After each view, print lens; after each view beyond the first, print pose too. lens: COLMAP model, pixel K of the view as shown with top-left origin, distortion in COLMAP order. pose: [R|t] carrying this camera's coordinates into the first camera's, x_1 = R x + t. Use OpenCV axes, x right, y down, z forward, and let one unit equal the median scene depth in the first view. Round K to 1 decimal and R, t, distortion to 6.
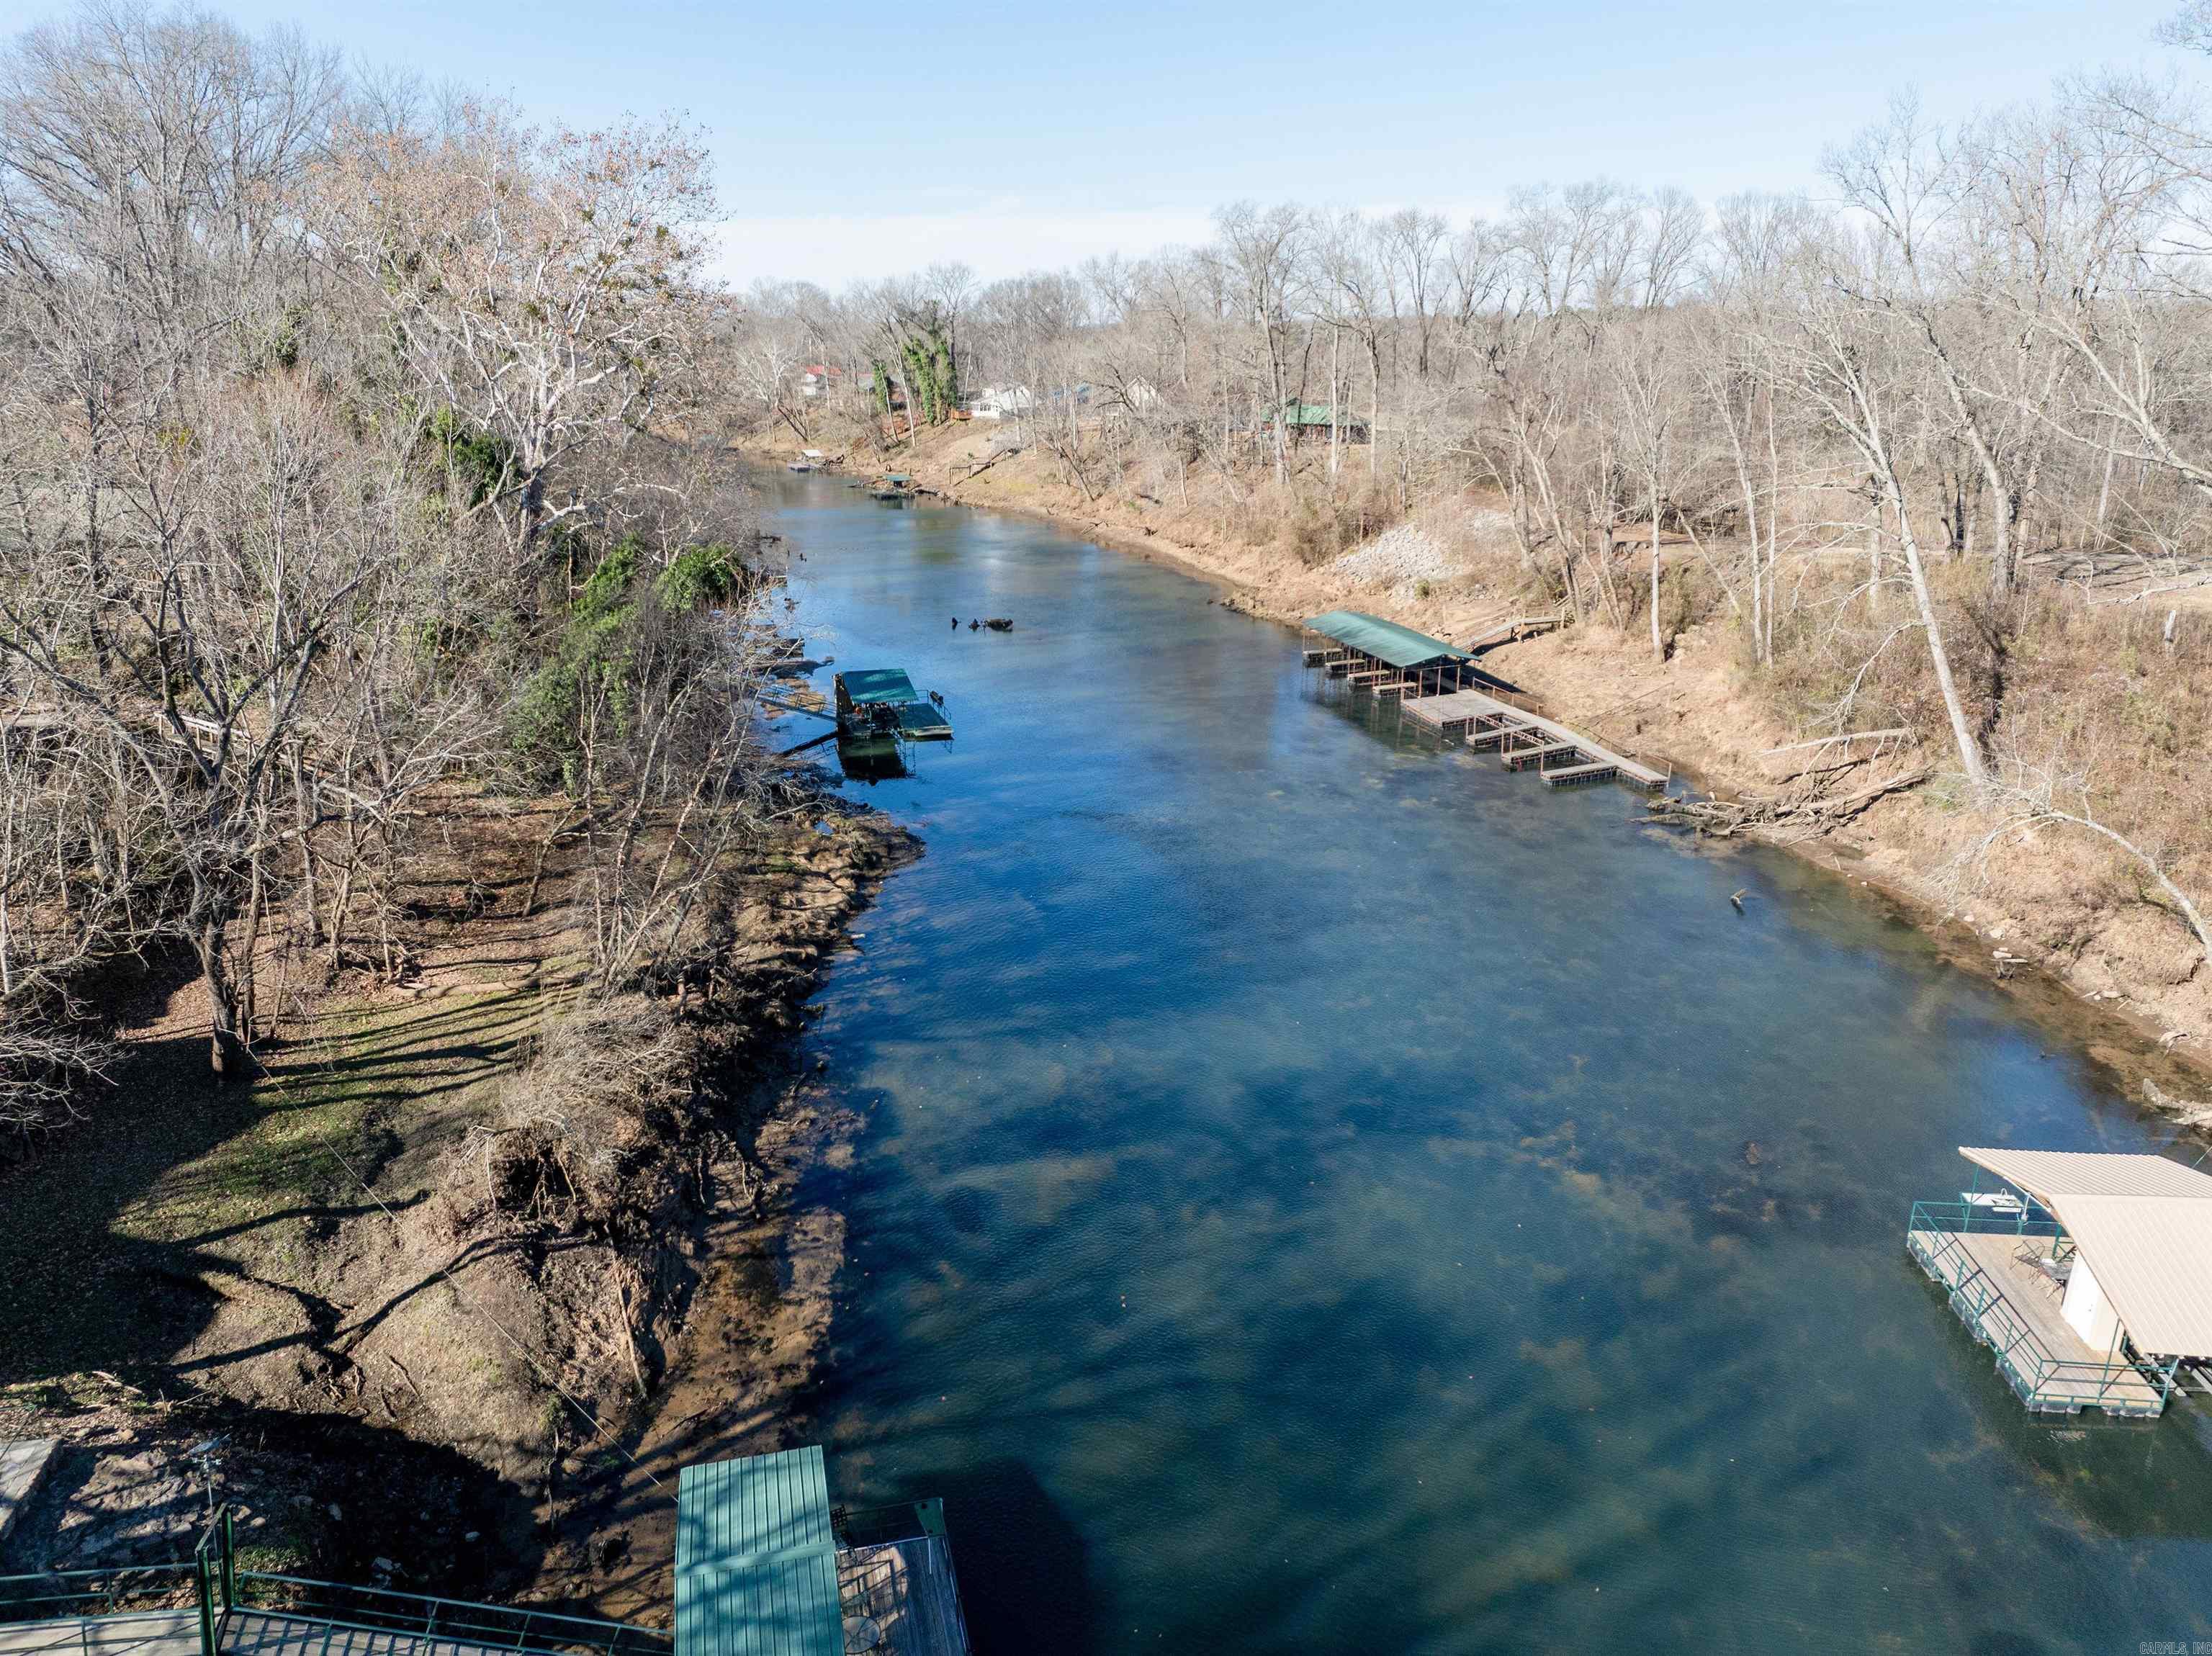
lens RADIAL K [[1568.8, 0, 1112.0], [0, 1568.8, 825.8], [0, 0, 1]] dist [-0.047931, 0.022250]
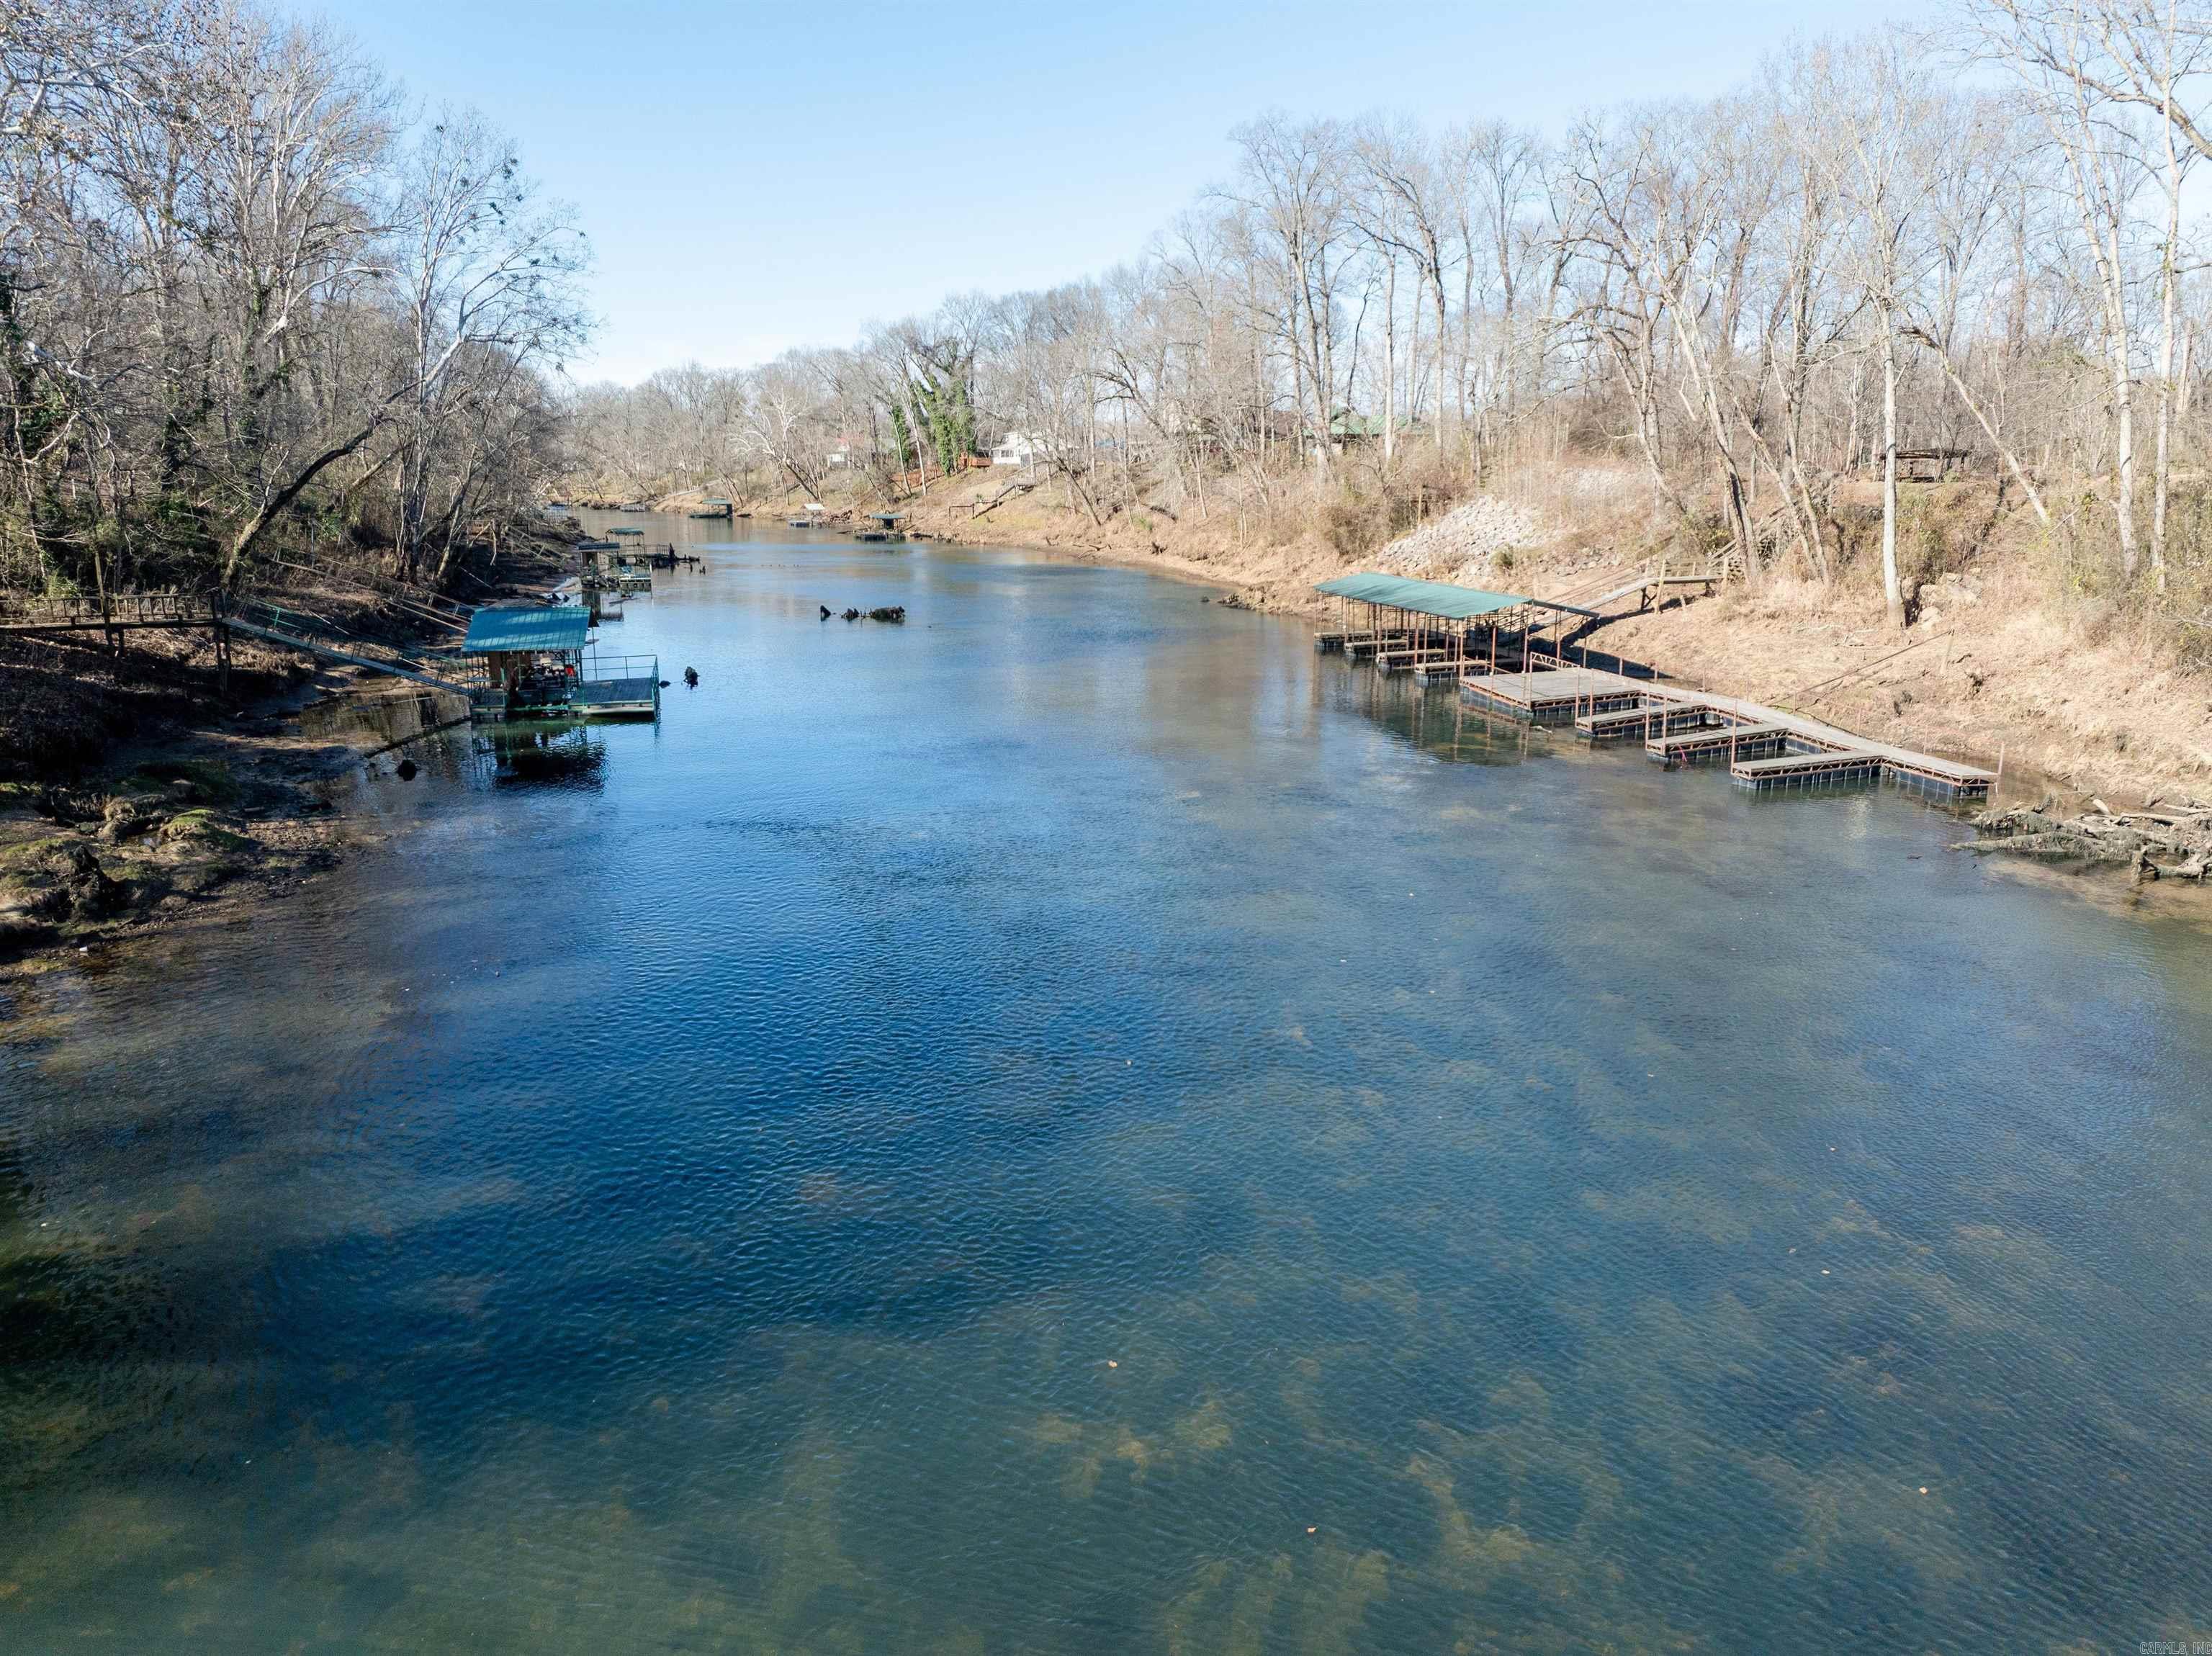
lens RADIAL K [[1538.8, 0, 1098.8], [0, 1538.8, 834.2], [0, 0, 1]] dist [-0.035340, -0.005461]
pose [[0.997371, 0.005814, -0.072232, 0.072177], [-0.010951, 0.997421, -0.070935, 0.016283], [0.071633, 0.071539, 0.994862, 0.332888]]
